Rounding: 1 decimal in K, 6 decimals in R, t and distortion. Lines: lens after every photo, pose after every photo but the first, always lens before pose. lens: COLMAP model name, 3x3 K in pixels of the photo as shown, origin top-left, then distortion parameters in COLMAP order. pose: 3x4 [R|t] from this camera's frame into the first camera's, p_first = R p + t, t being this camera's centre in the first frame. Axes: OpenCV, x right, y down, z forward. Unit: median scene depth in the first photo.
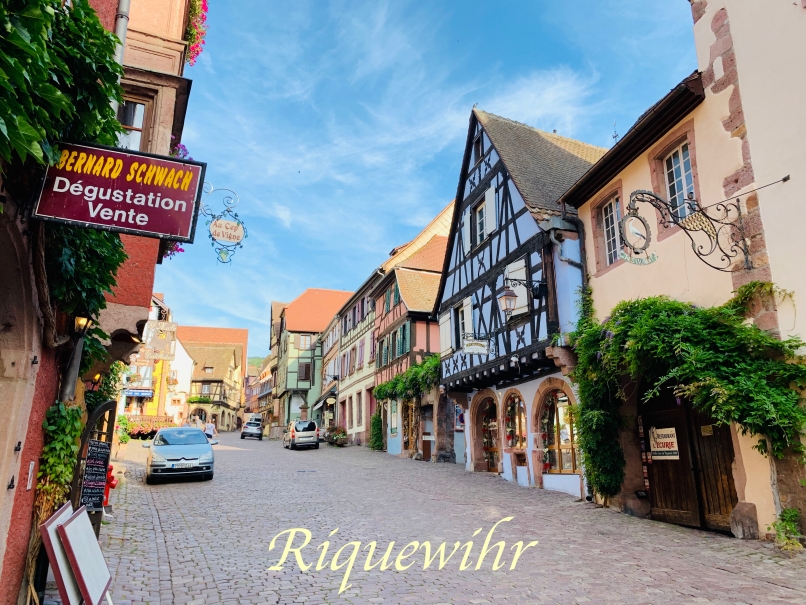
lens RADIAL K [[606.9, 0, 403.3], [0, 606.9, 300.8], [0, 0, 1]] dist [0.028084, -0.044650]
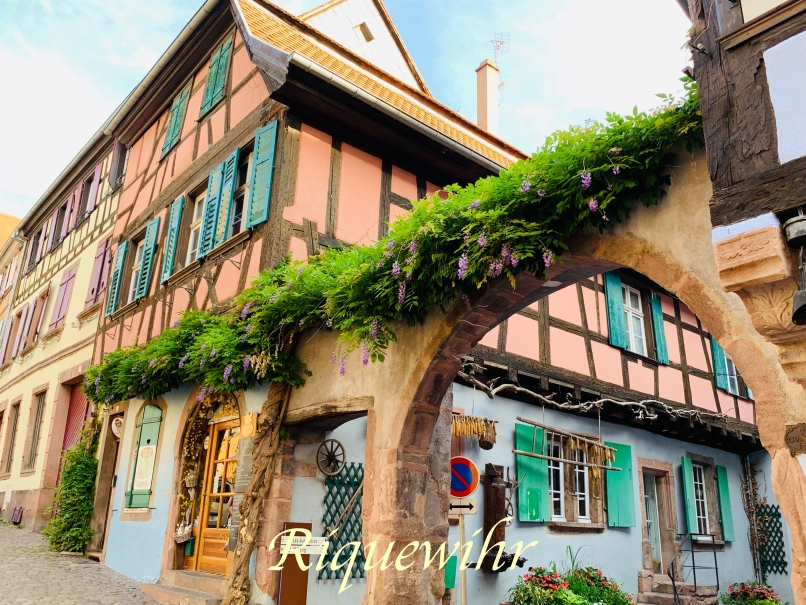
lens RADIAL K [[673.5, 0, 404.3], [0, 673.5, 305.2], [0, 0, 1]] dist [0.004032, -0.002409]
pose [[0.913588, 0.152229, 0.377073, -0.036037], [-0.132905, 0.988140, -0.076916, 0.117837], [-0.384310, 0.020155, 0.922984, 0.599479]]
